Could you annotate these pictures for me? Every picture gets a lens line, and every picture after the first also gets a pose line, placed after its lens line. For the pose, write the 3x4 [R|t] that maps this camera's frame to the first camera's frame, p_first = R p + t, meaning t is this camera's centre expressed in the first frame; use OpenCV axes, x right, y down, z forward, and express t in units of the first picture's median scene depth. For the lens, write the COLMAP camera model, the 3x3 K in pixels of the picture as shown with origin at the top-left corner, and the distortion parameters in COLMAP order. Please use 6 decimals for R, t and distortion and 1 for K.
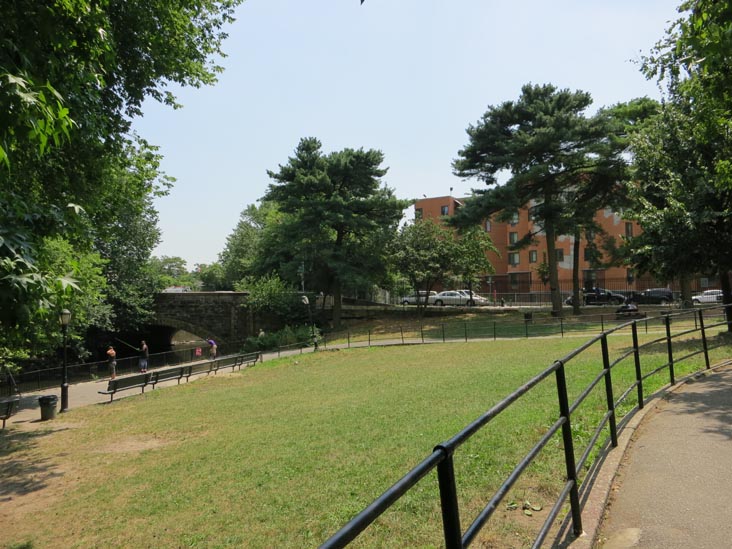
lens RADIAL K [[538.2, 0, 366.7], [0, 538.2, 273.8], [0, 0, 1]] dist [-0.011594, -0.002975]
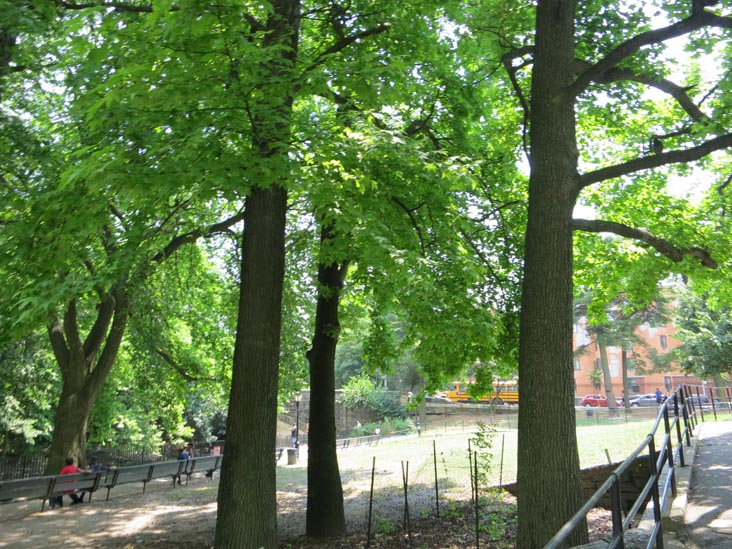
lens RADIAL K [[538.2, 0, 365.3], [0, 538.2, 275.0], [0, 0, 1]] dist [-0.011594, -0.002975]
pose [[0.998991, 0.011851, -0.043309, -0.139292], [-0.019956, 0.981231, -0.191800, 0.013848], [0.040223, 0.192471, 0.980478, -0.241330]]
